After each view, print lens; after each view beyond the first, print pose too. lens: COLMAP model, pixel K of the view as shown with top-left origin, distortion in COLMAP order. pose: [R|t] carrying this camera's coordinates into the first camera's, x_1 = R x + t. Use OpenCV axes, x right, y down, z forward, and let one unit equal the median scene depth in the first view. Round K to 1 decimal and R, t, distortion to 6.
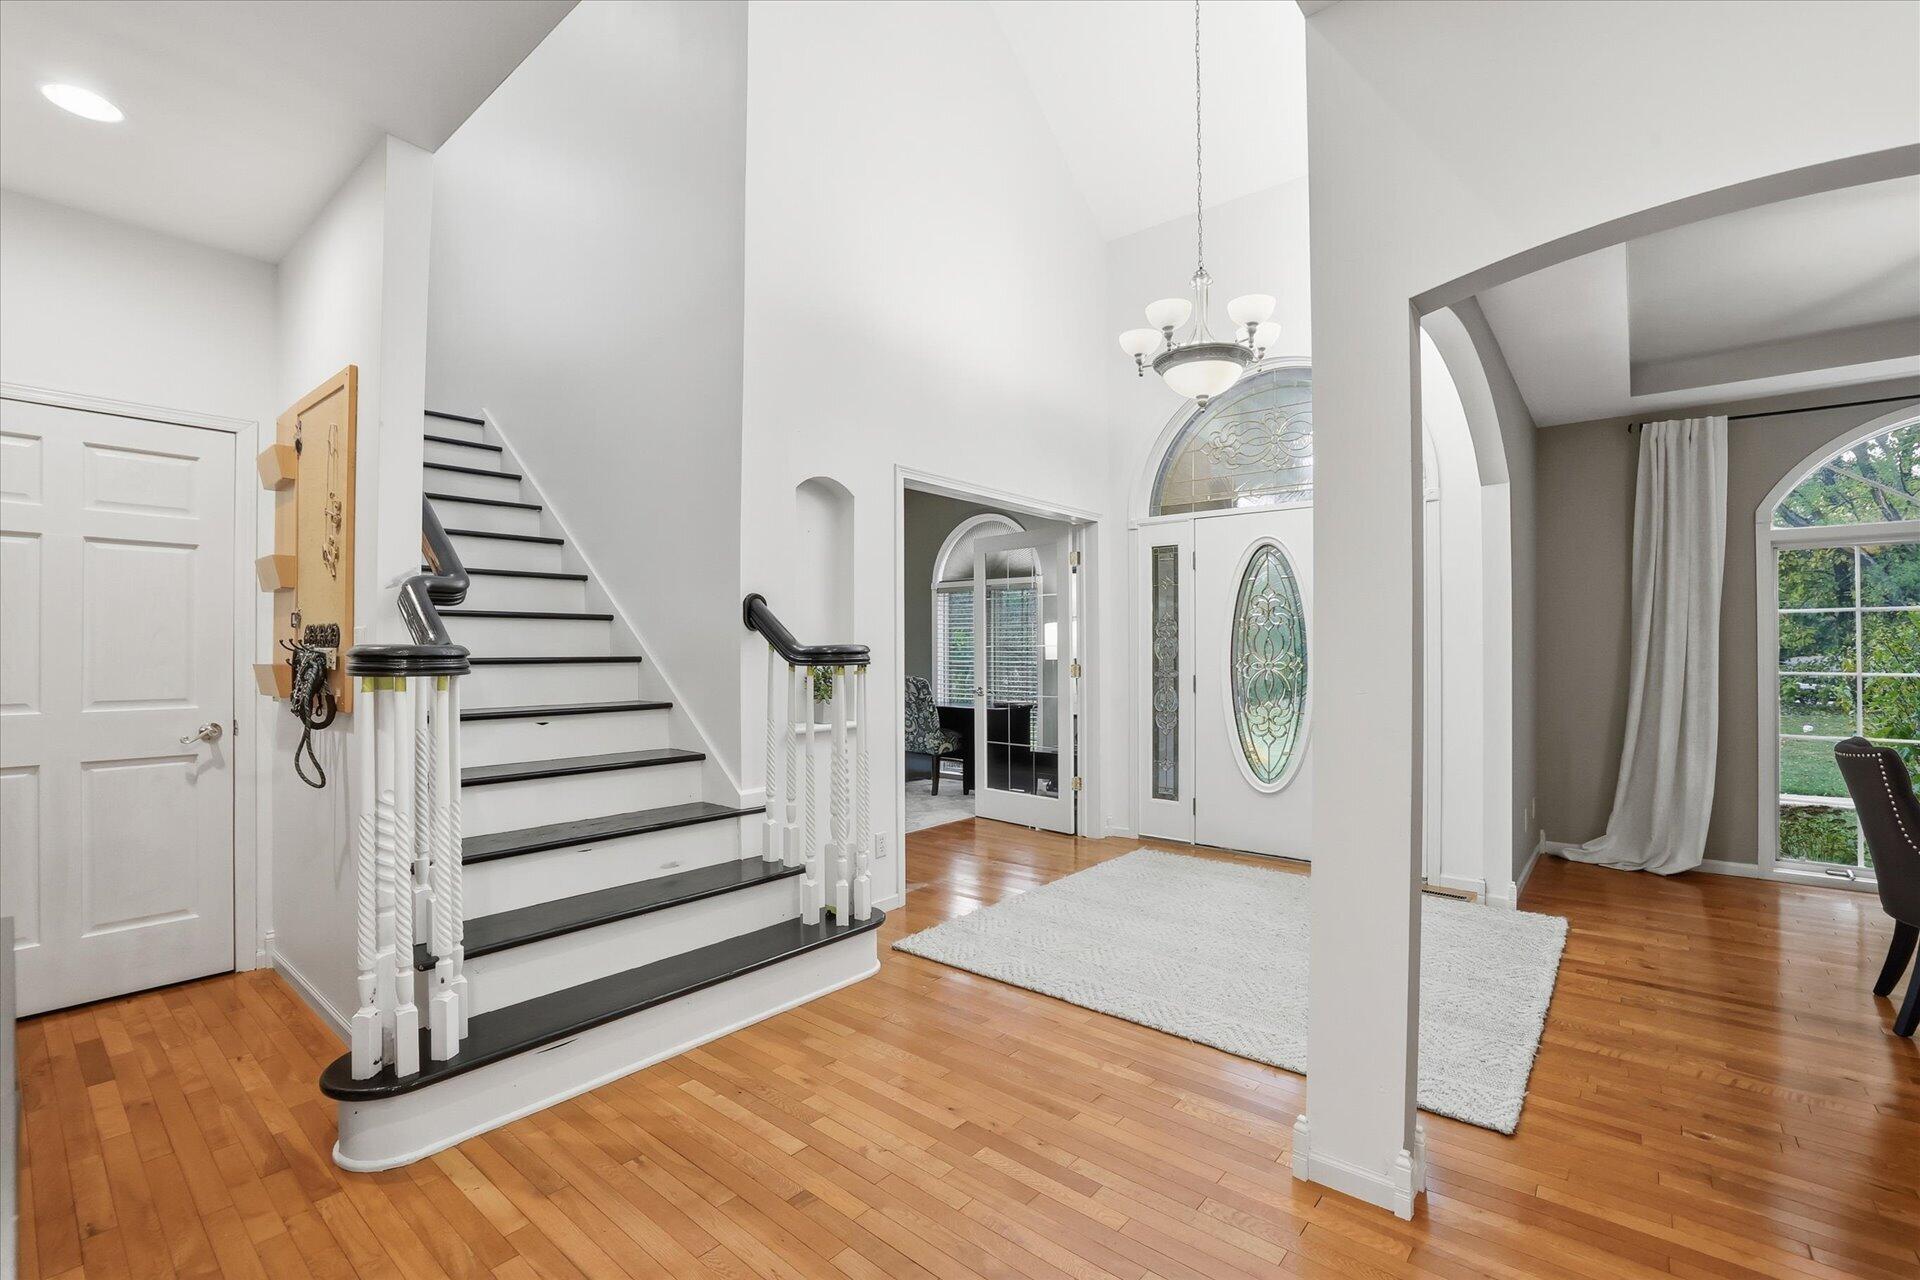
lens RADIAL K [[844.0, 0, 960.0], [0, 844.0, 640.0], [0, 0, 1]] dist [-0.028261, 0.000290]
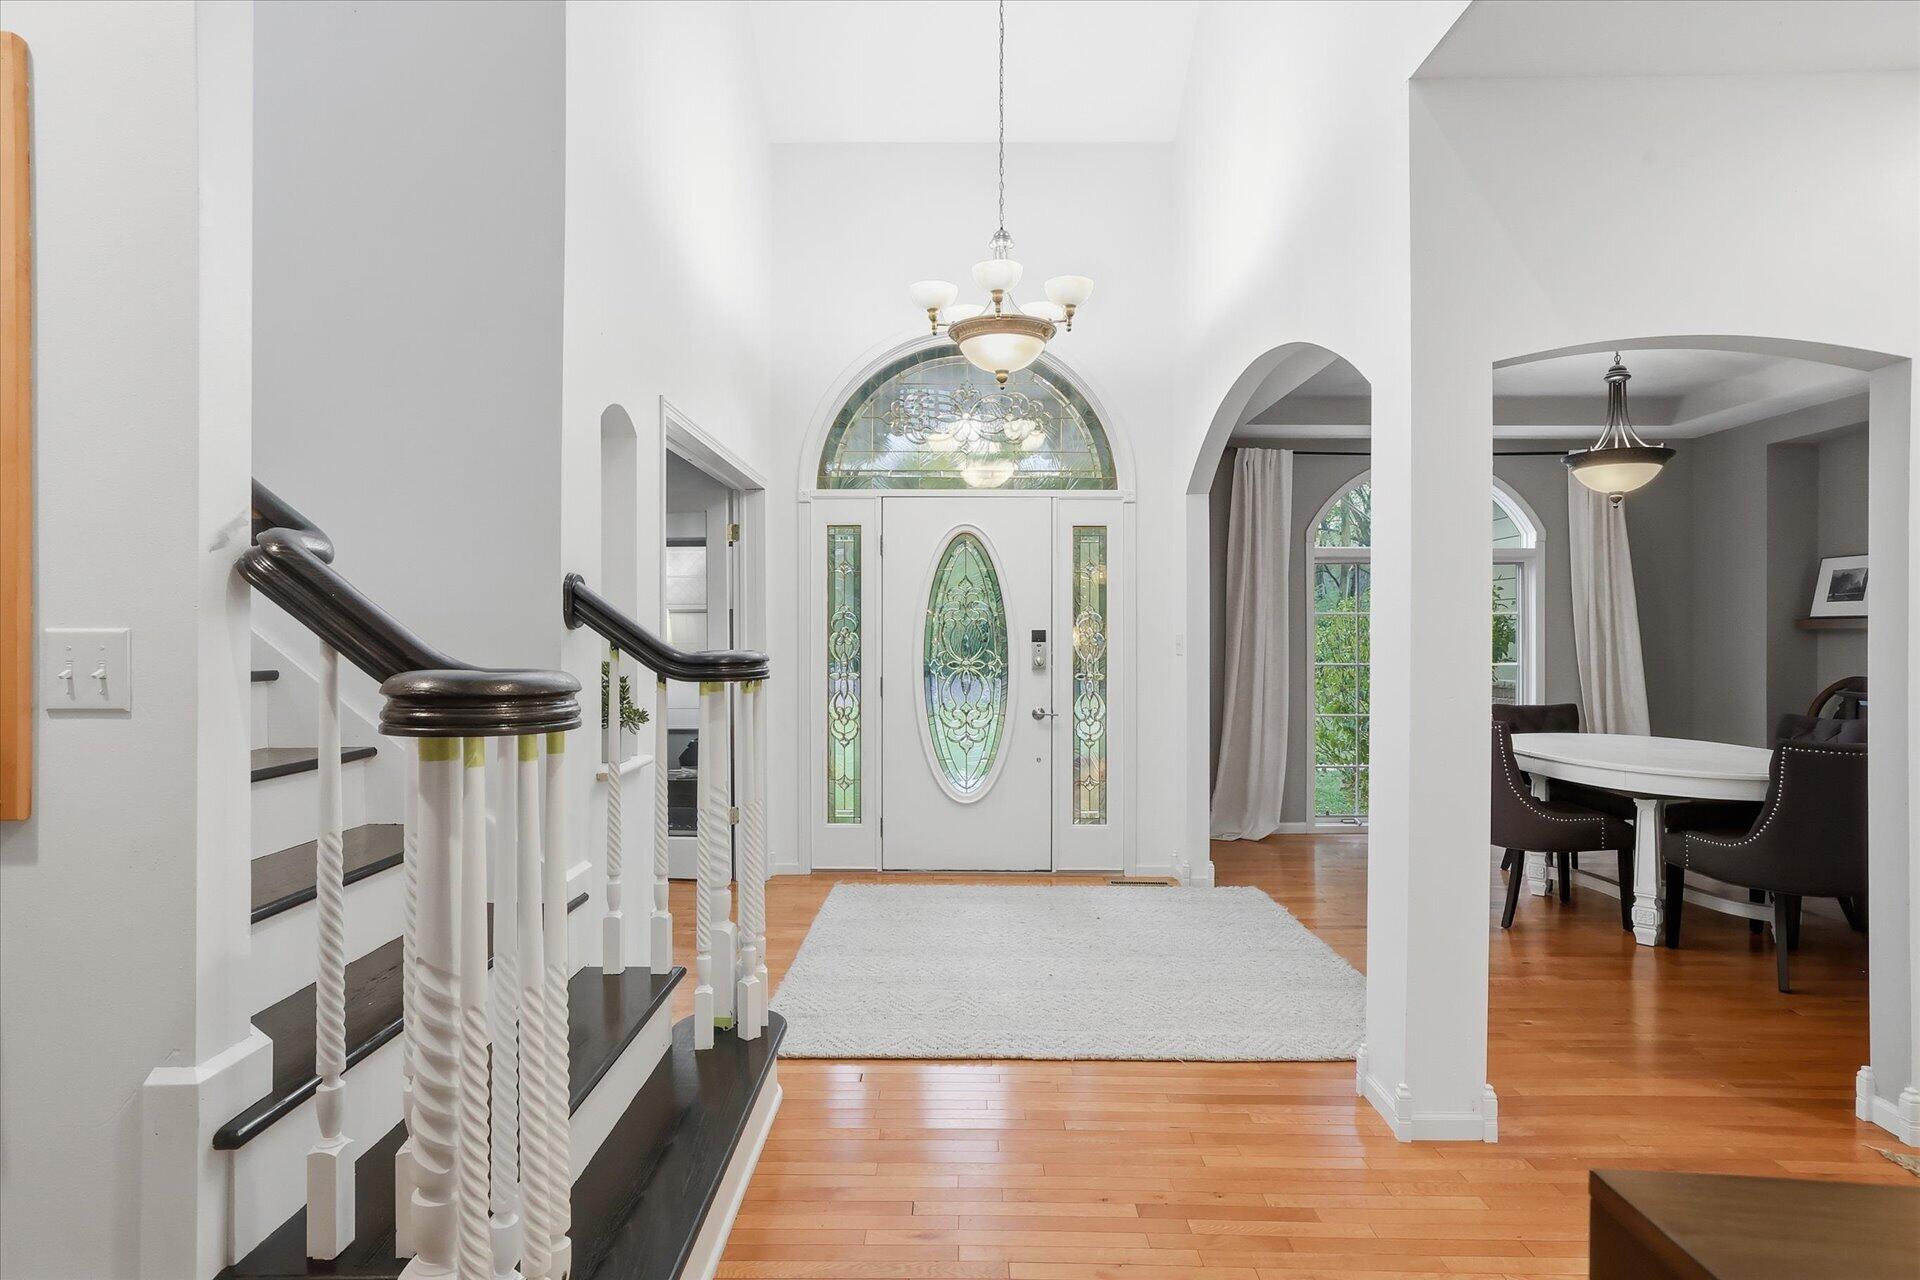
lens RADIAL K [[1031.3, 0, 960.0], [0, 1031.3, 640.0], [0, 0, 1]] dist [-0.022189, -0.000034]
pose [[0.777992, -0.002517, 0.628269, -0.385489], [-0.006876, 0.999898, 0.012520, -0.012426], [-0.628237, -0.014060, 0.777895, 0.139236]]
